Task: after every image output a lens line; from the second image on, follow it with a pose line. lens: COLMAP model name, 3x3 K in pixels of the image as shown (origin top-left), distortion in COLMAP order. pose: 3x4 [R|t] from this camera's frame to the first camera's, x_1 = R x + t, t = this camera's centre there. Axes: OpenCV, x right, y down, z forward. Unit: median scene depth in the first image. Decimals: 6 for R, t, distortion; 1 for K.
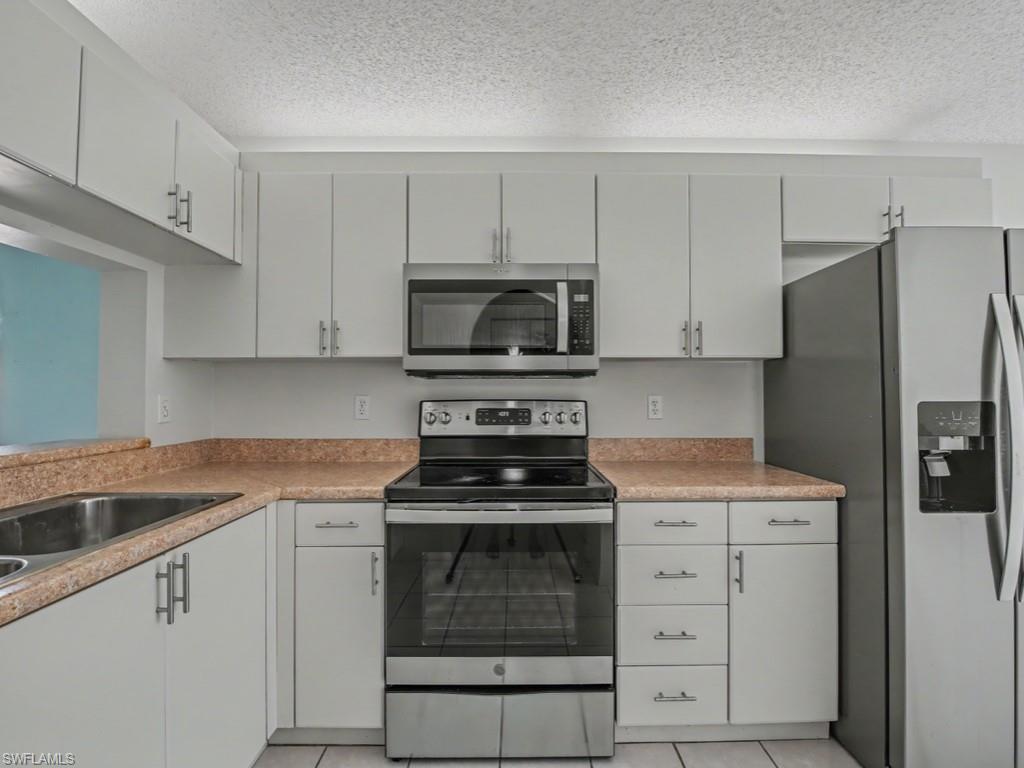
lens RADIAL K [[483.1, 0, 512.0], [0, 483.1, 384.0], [0, 0, 1]] dist [-0.021434, 0.000042]
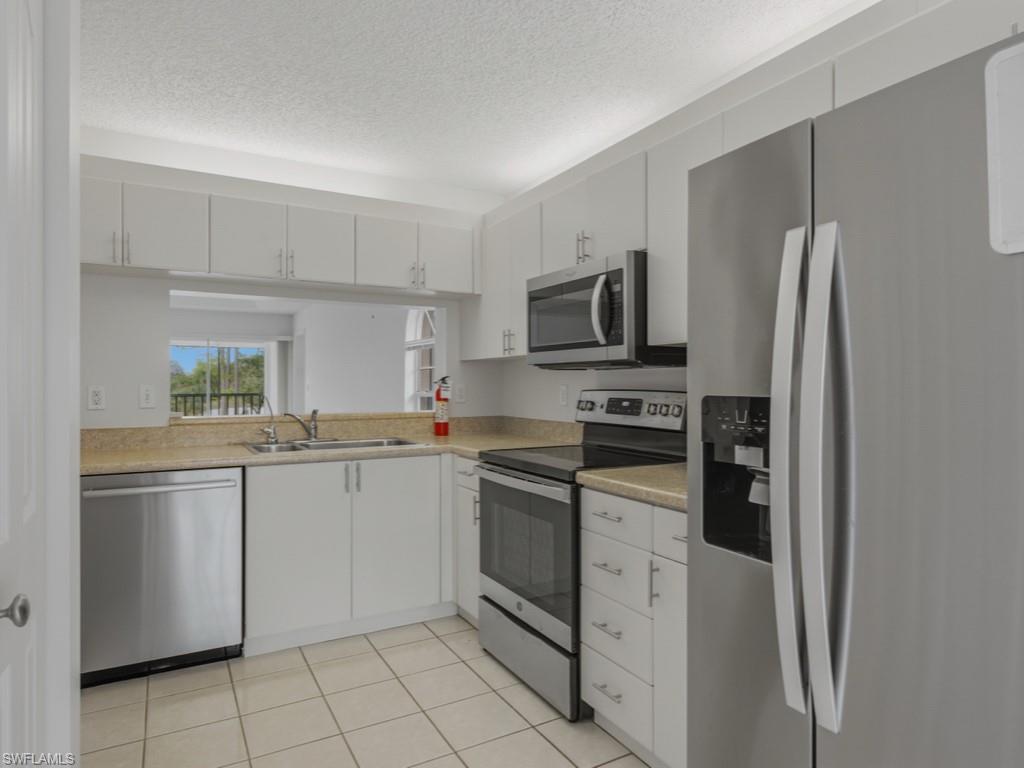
lens RADIAL K [[630.5, 0, 512.0], [0, 630.5, 384.0], [0, 0, 1]] dist [-0.027243, -0.000150]
pose [[0.465454, 0.001514, -0.885071, 1.172250], [0.016912, 0.999801, 0.010604, 0.002346], [0.884910, -0.019904, 0.465336, 0.197659]]
